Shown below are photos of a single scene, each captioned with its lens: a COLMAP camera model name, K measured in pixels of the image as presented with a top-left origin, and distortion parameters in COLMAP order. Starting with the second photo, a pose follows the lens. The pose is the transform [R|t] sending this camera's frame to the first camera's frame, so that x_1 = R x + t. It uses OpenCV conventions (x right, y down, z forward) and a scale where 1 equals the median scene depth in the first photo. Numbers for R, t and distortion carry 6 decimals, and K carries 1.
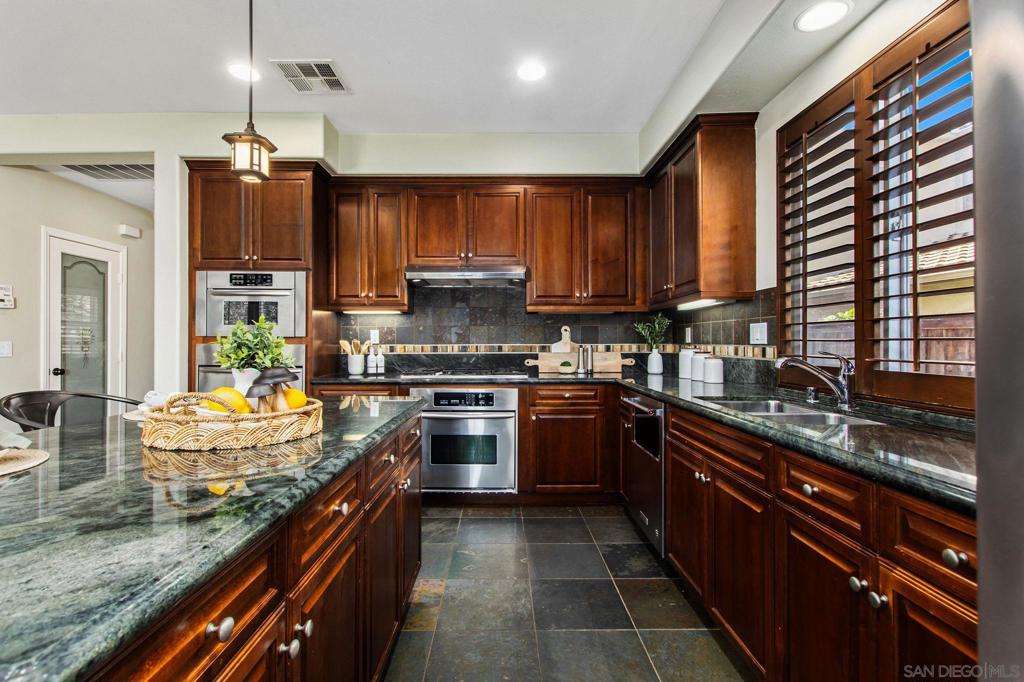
lens RADIAL K [[474.7, 0, 501.4], [0, 474.7, 337.8], [0, 0, 1]] dist [-0.001246, -0.001272]
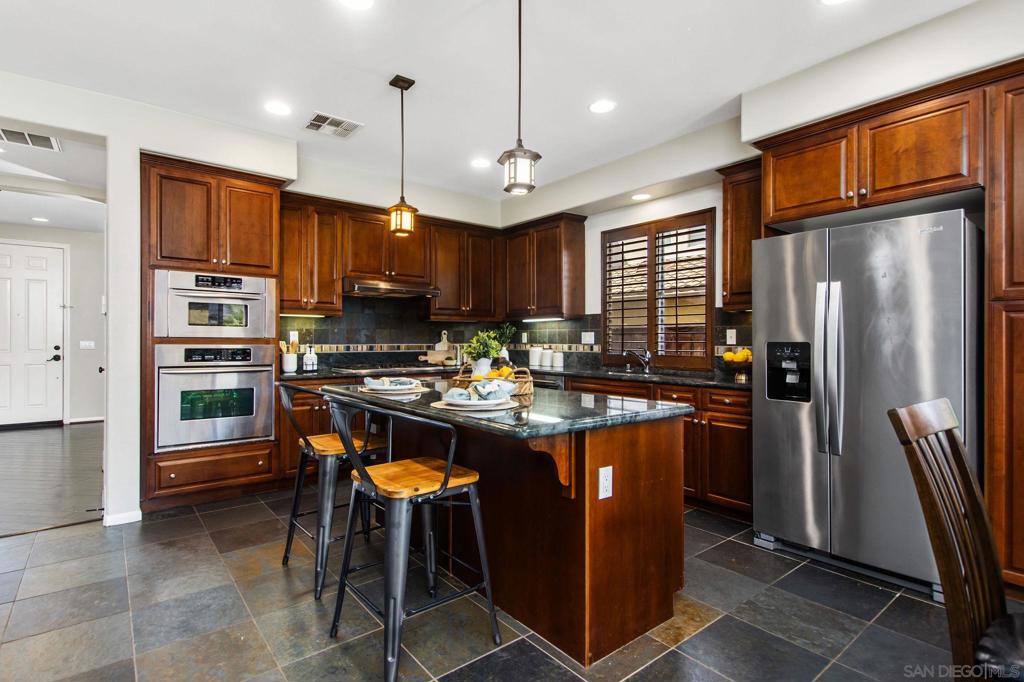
lens RADIAL K [[506.8, 0, 504.0], [0, 506.8, 341.1], [0, 0, 1]] dist [0.005920, 0.001508]
pose [[0.779703, 0.000701, 0.626150, -0.728086], [-0.006866, 0.999949, 0.007429, -0.007284], [-0.626112, -0.010092, 0.779668, -0.252376]]
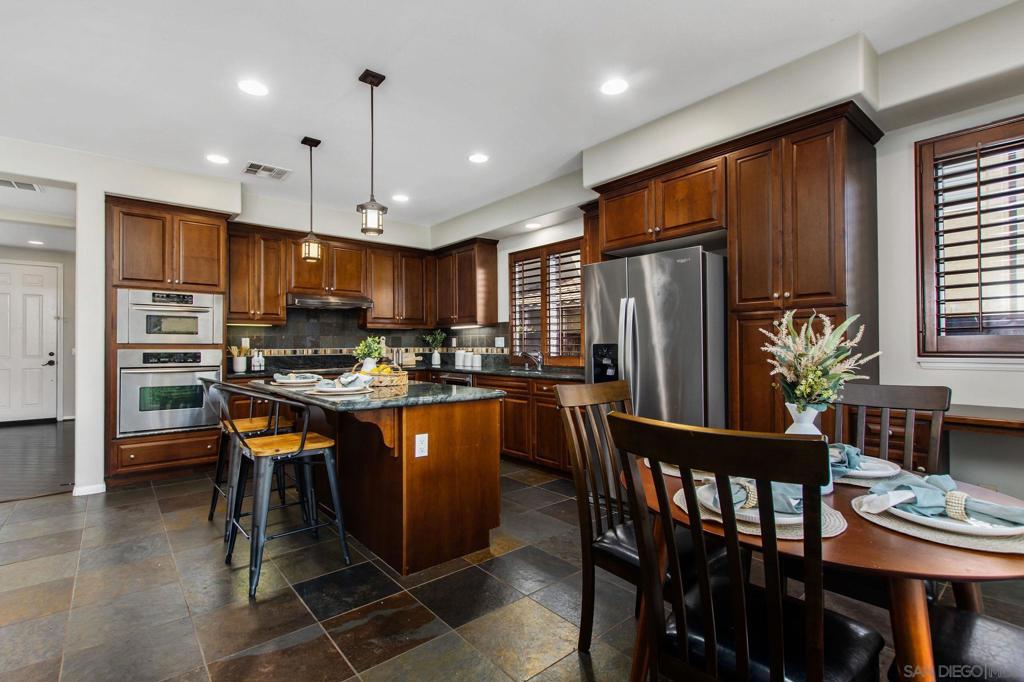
lens RADIAL K [[474.7, 0, 507.6], [0, 474.7, 341.7], [0, 0, 1]] dist [-0.001246, -0.001272]
pose [[0.761702, 0.001560, 0.647926, -0.659457], [-0.000198, 0.999998, -0.002174, -0.005060], [-0.647928, 0.001527, 0.761700, -0.537129]]
